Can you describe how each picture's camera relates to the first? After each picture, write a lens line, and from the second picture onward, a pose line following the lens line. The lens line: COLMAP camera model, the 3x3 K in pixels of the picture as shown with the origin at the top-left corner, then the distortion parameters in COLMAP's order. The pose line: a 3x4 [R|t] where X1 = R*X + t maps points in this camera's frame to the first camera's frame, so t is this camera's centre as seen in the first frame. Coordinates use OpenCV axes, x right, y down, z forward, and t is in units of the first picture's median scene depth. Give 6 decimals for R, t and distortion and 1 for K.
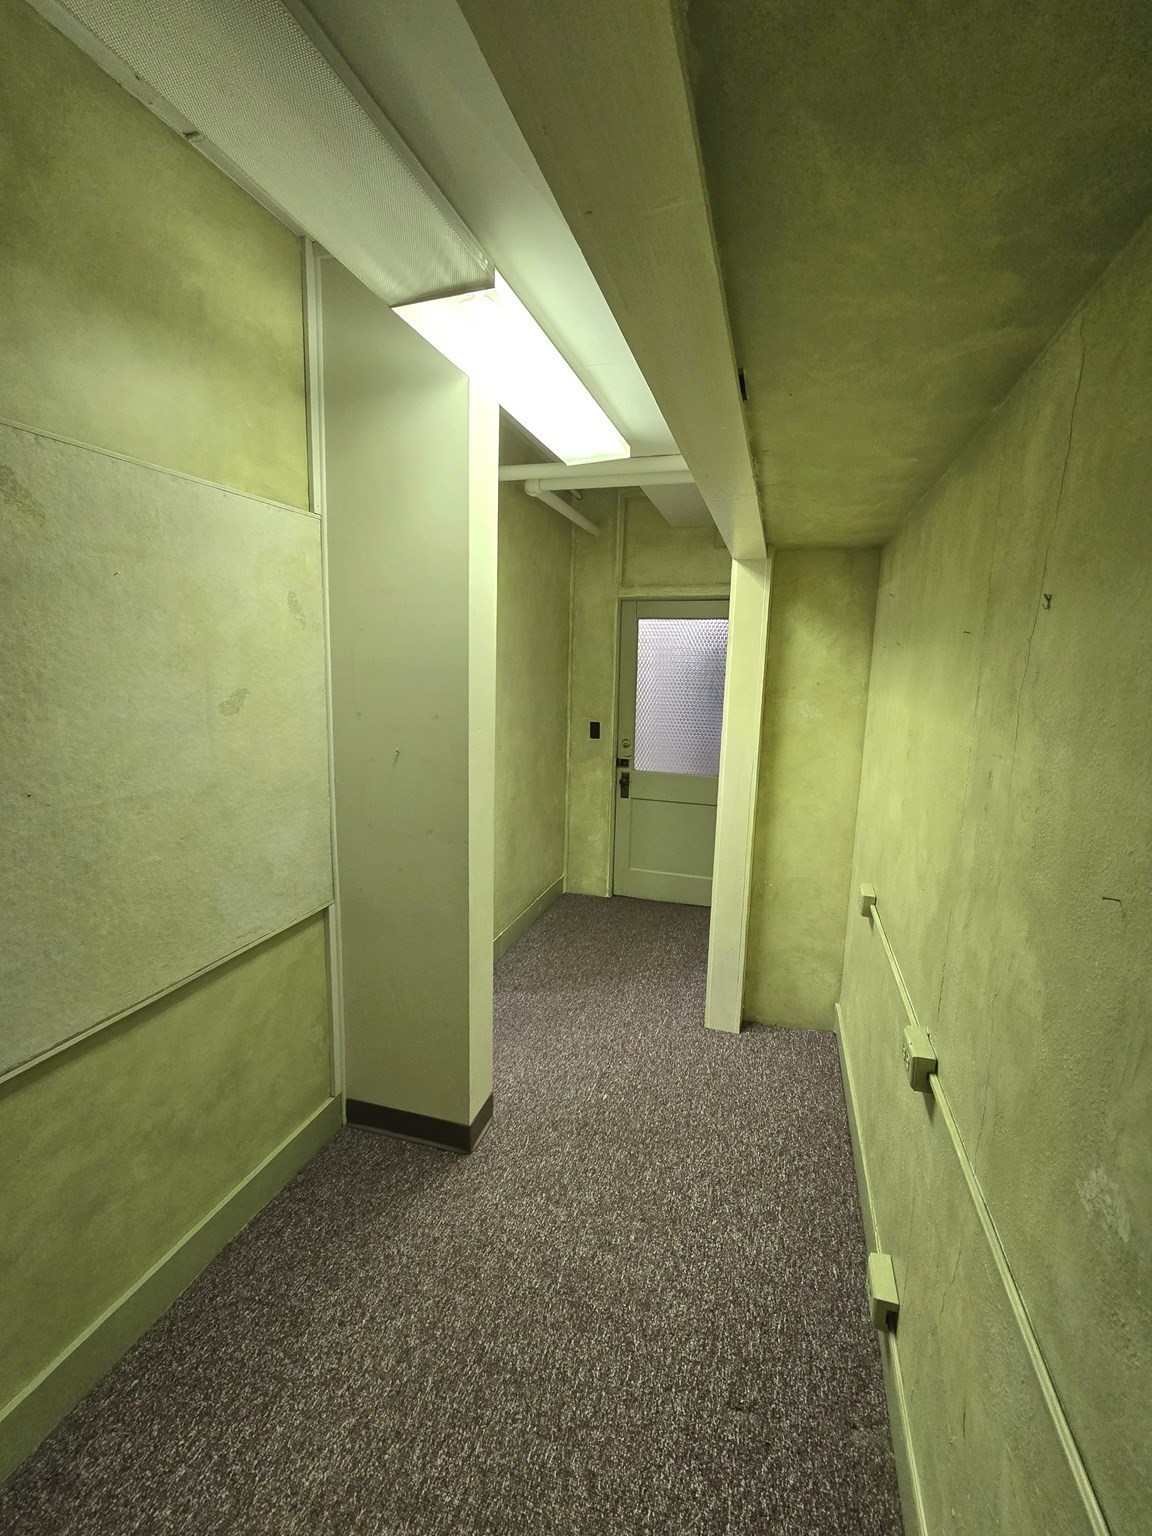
lens RADIAL K [[629.6, 0, 577.8], [0, 629.6, 764.9], [0, 0, 1]] dist [-0.001465, -0.001104]
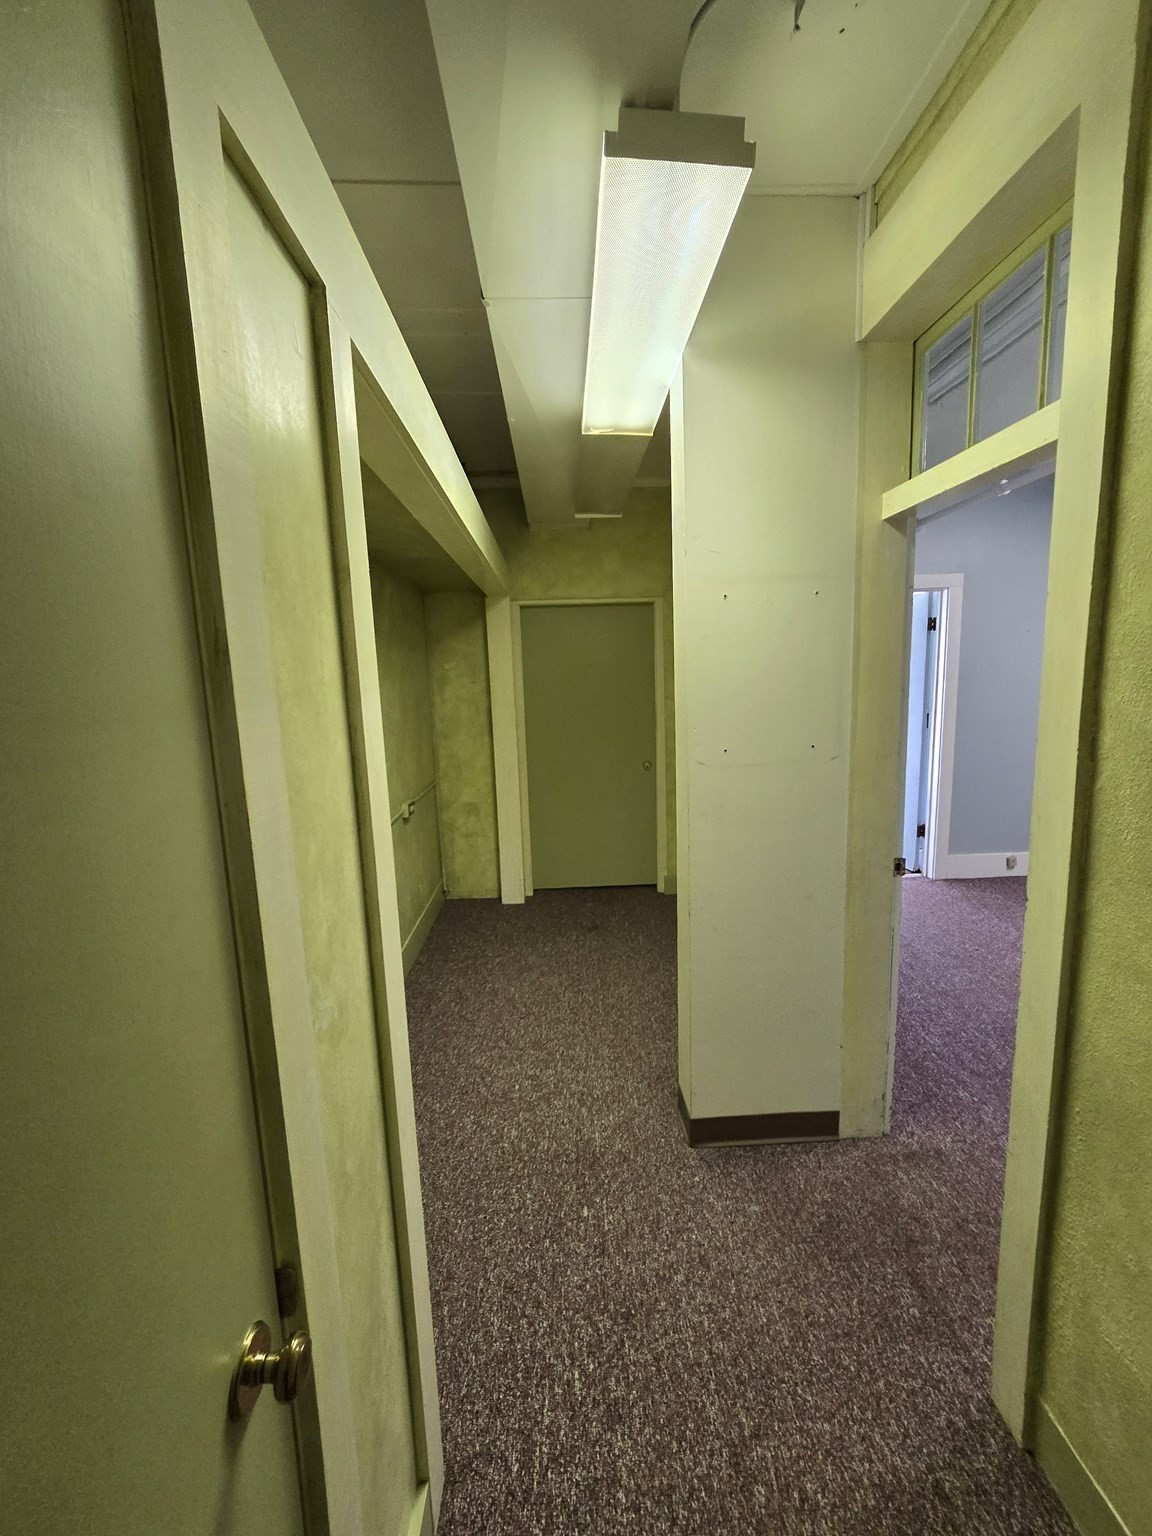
lens RADIAL K [[629.6, 0, 581.3], [0, 629.6, 766.0], [0, 0, 1]] dist [-0.001465, -0.001104]
pose [[-0.940023, 0.050416, -0.337365, 0.335771], [-0.051324, 0.956854, 0.286002, -0.252527], [0.337228, 0.286163, -0.896877, 1.838927]]
